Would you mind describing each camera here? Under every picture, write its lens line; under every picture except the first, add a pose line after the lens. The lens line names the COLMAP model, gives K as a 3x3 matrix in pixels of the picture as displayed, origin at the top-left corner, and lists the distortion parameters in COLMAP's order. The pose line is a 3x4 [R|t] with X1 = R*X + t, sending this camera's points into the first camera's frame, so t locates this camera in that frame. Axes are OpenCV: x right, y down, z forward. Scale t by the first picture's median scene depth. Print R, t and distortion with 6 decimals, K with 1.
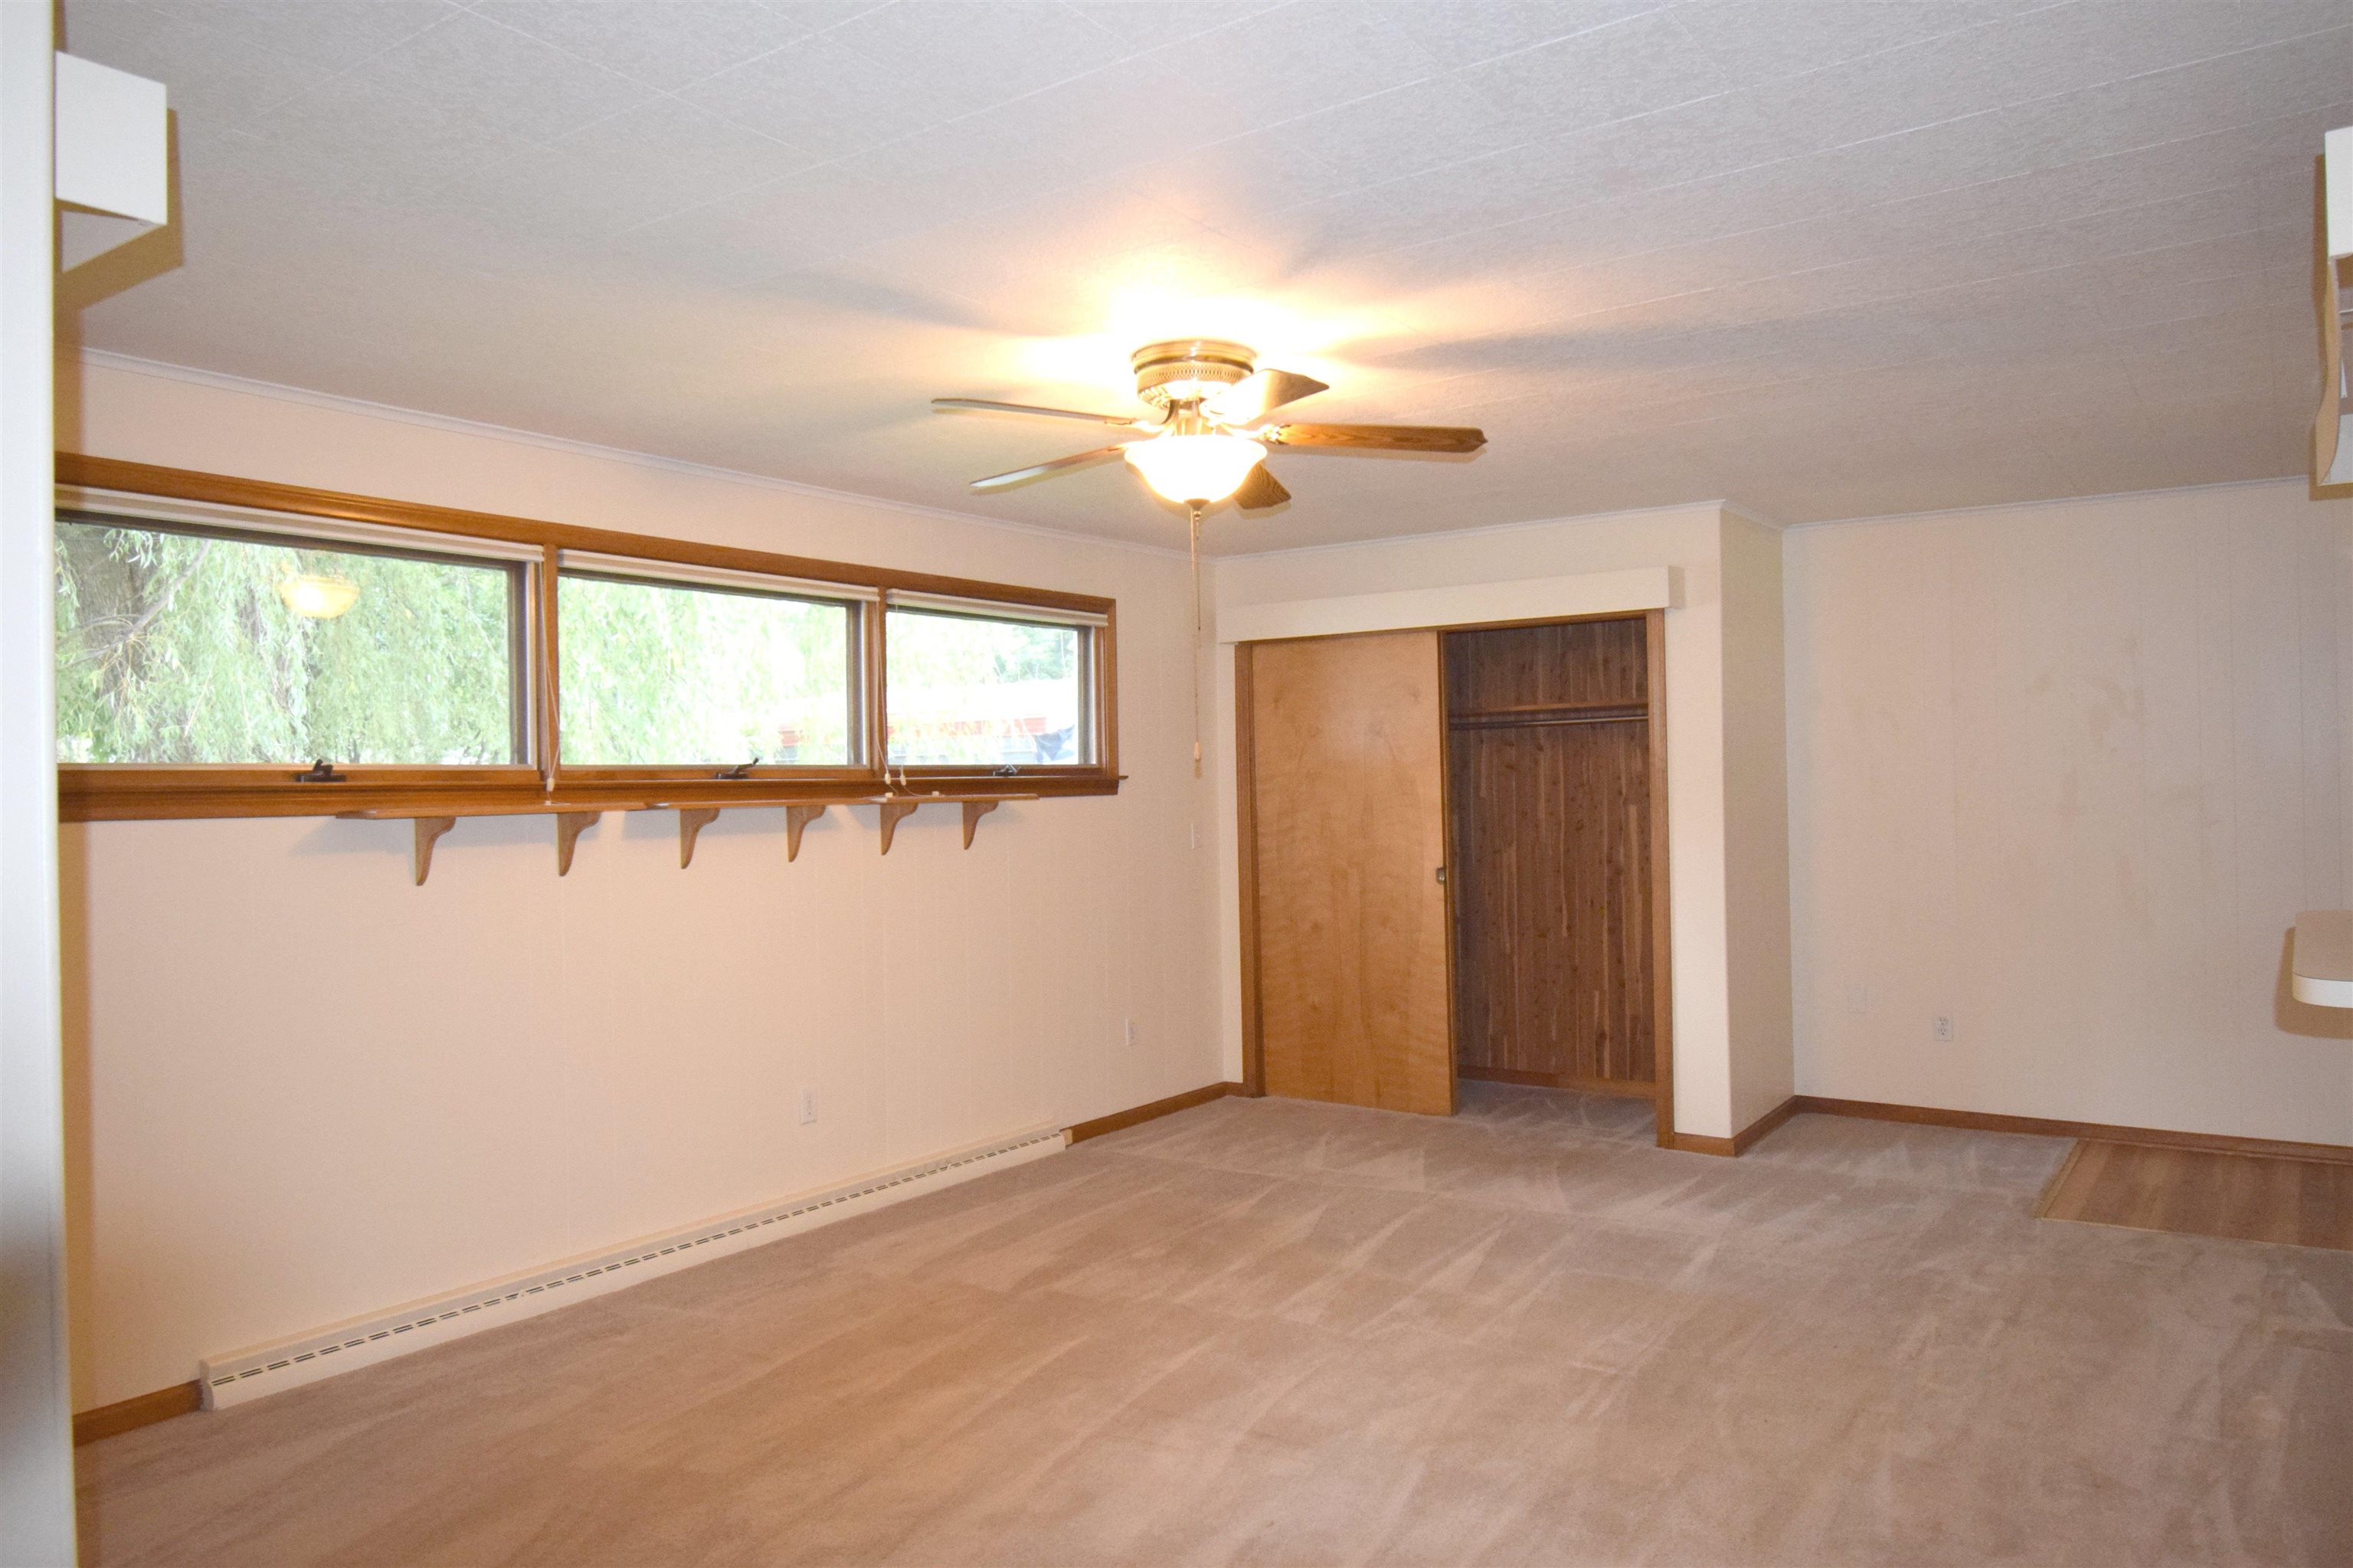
lens RADIAL K [[1594.0, 0, 1176.5], [0, 1594.0, 784.0], [0, 0, 1]] dist [0.000552, -0.000009]
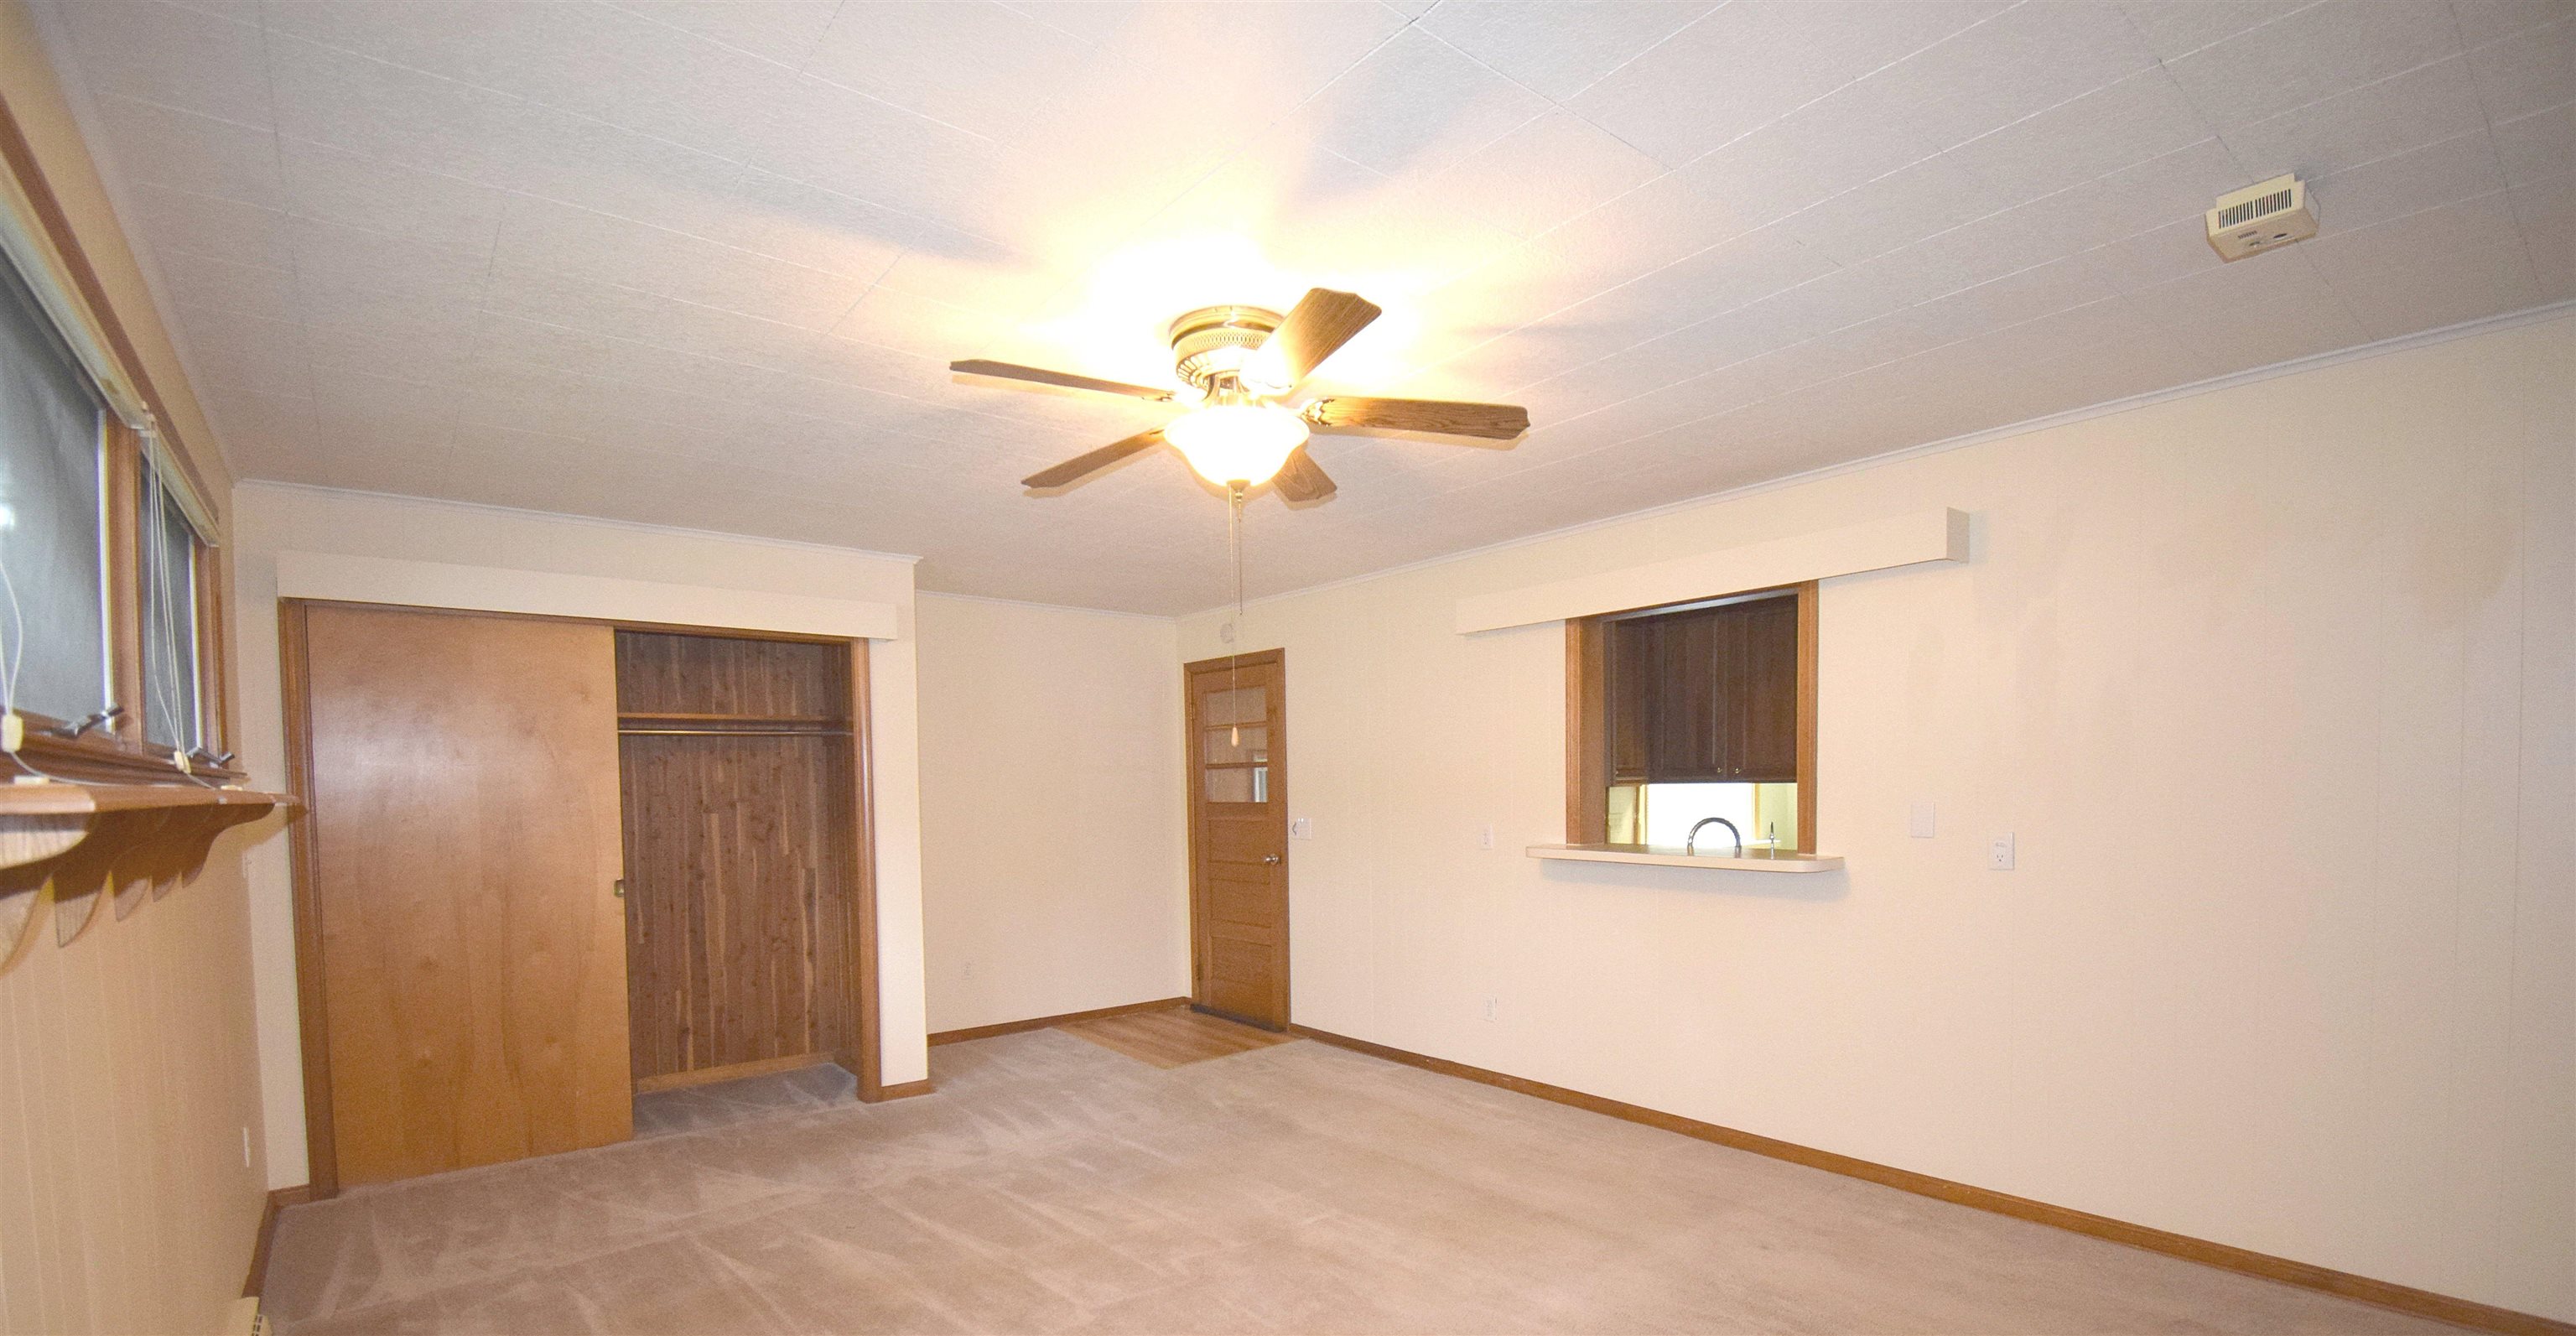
lens RADIAL K [[1141.5, 0, 1287.8], [0, 1141.5, 840.8], [0, 0, 1]] dist [-0.000002, 0.000023]
pose [[0.275348, -0.031458, 0.960830, -0.374354], [0.007012, 0.999504, 0.030714, 0.011378], [-0.961319, -0.001720, 0.275432, 0.434147]]
